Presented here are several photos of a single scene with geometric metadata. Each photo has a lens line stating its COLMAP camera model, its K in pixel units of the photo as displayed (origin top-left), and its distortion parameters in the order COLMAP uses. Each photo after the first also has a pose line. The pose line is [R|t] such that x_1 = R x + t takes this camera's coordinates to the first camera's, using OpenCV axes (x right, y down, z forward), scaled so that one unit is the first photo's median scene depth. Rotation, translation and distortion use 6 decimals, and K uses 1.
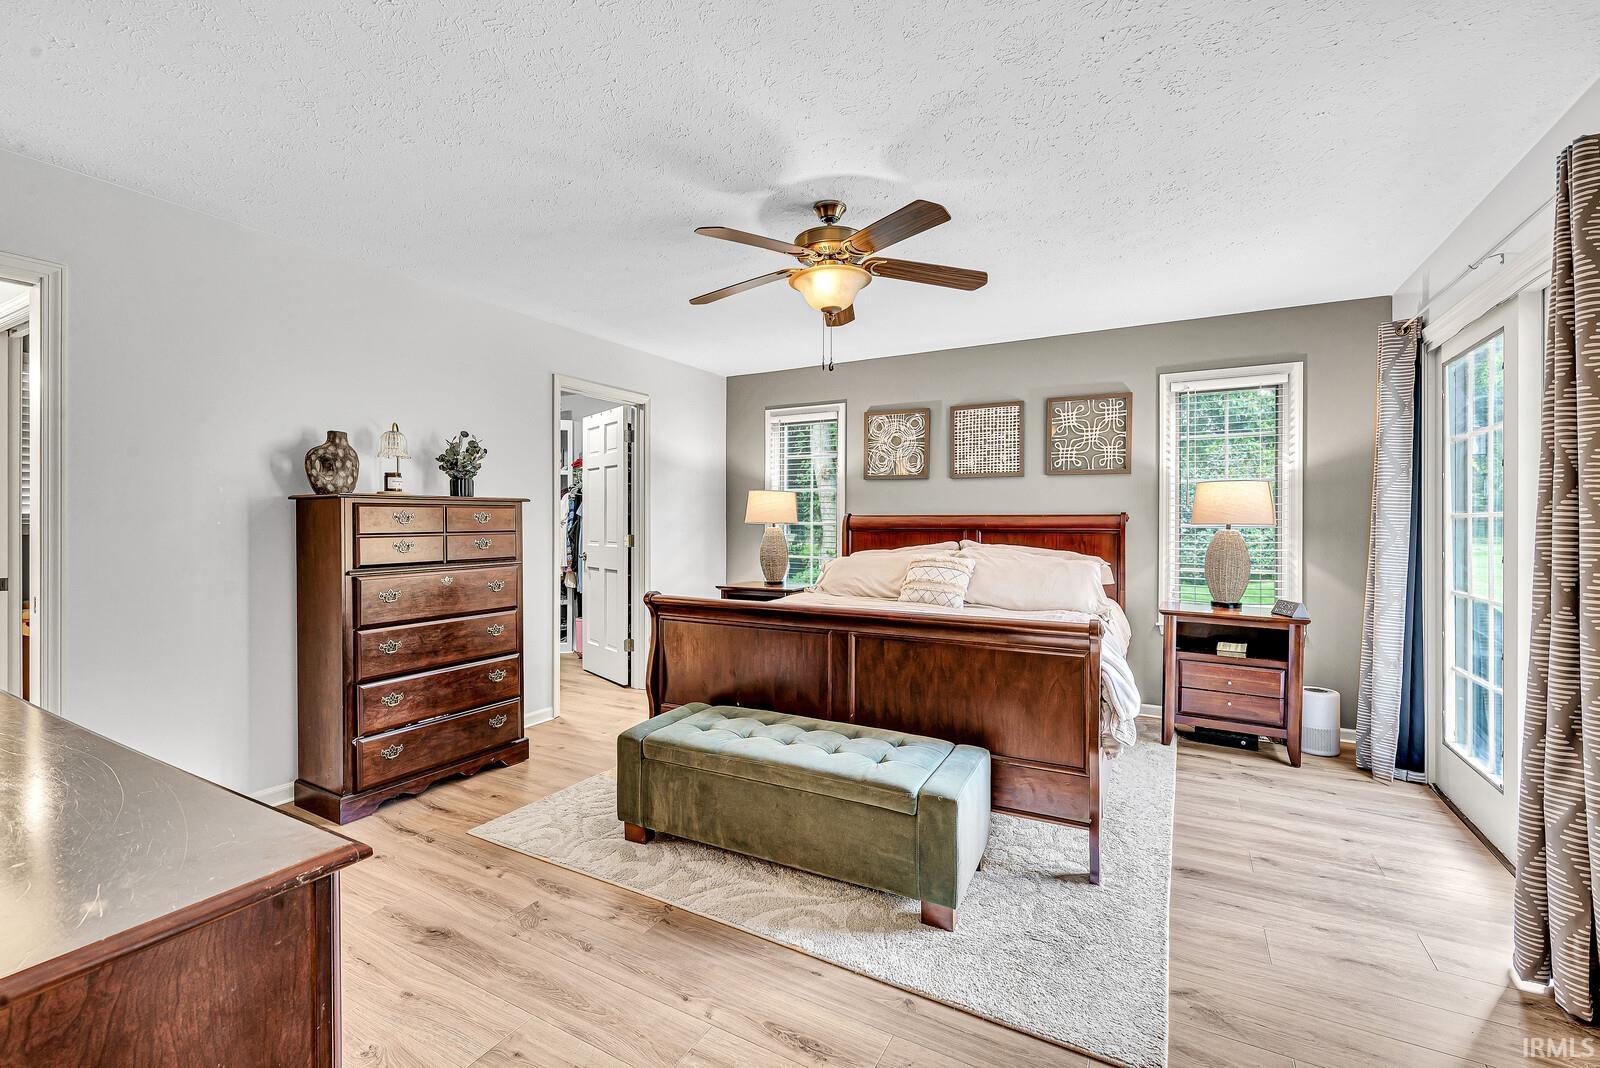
lens RADIAL K [[681.2, 0, 791.5], [0, 681.2, 527.6], [0, 0, 1]] dist [0.000584, 0.000266]
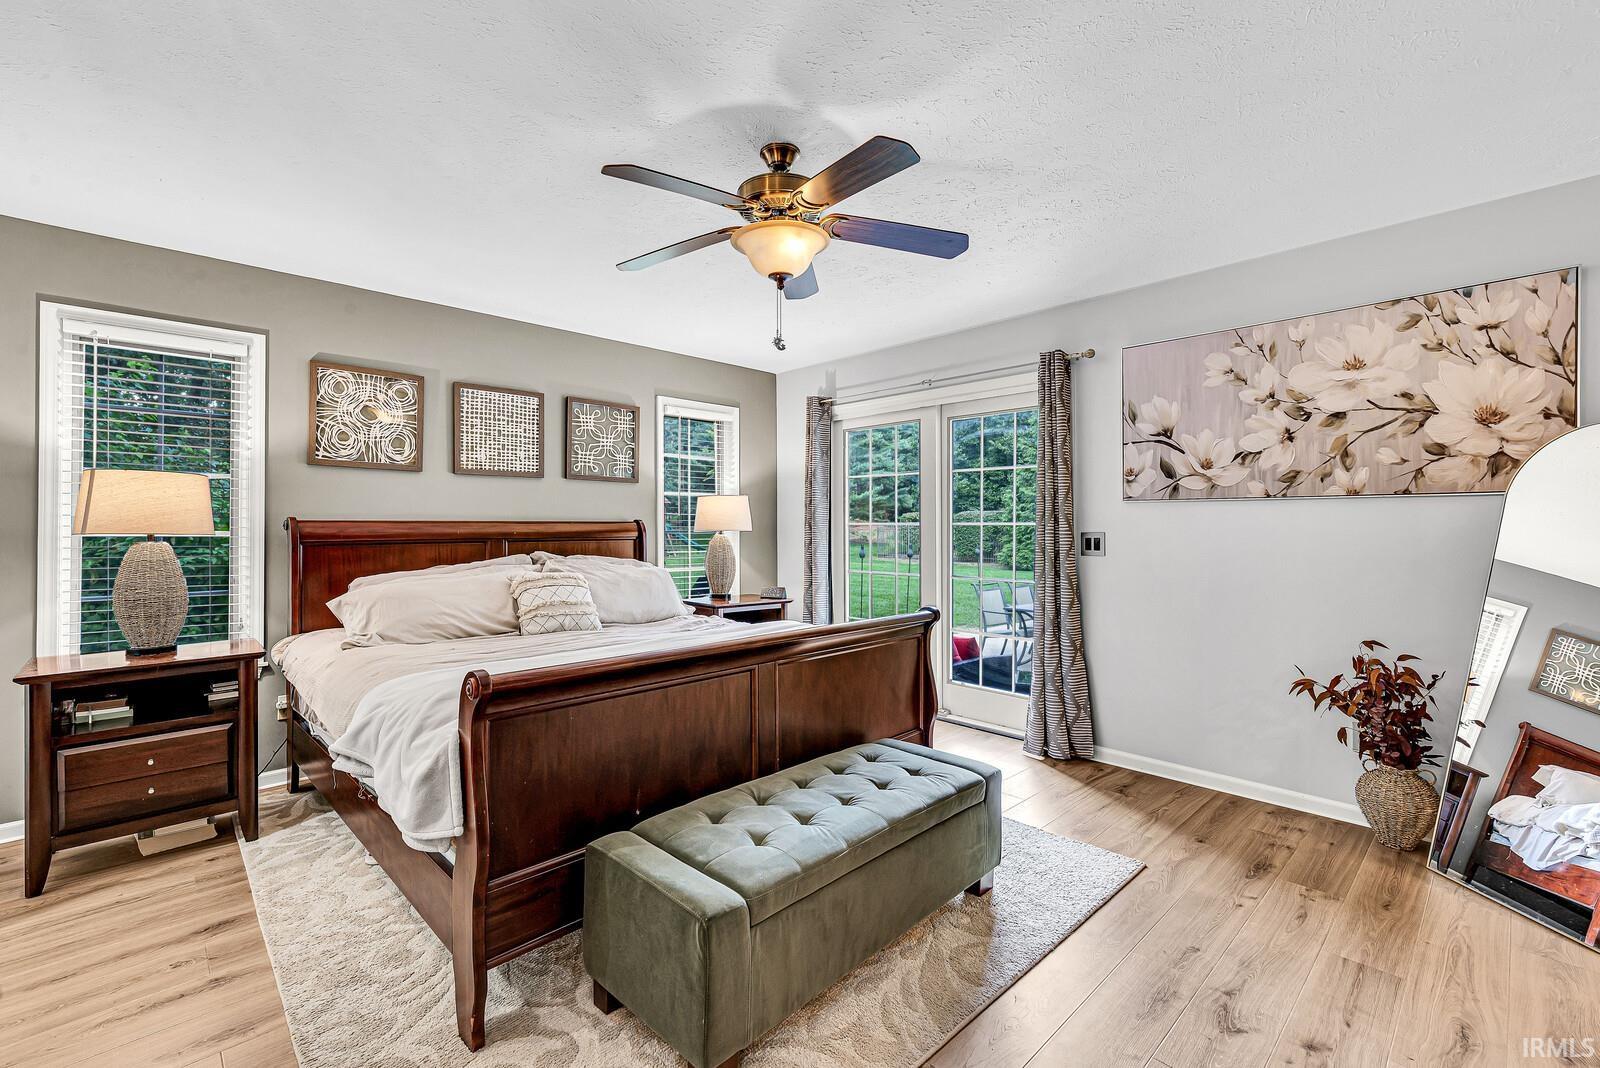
lens RADIAL K [[681.2, 0, 791.5], [0, 681.2, 527.6], [0, 0, 1]] dist [0.000584, 0.000266]
pose [[0.292717, -0.004922, 0.956187, -0.419733], [0.008981, 0.999957, 0.002398, -0.009480], [-0.956157, 0.007886, 0.292748, 0.426404]]
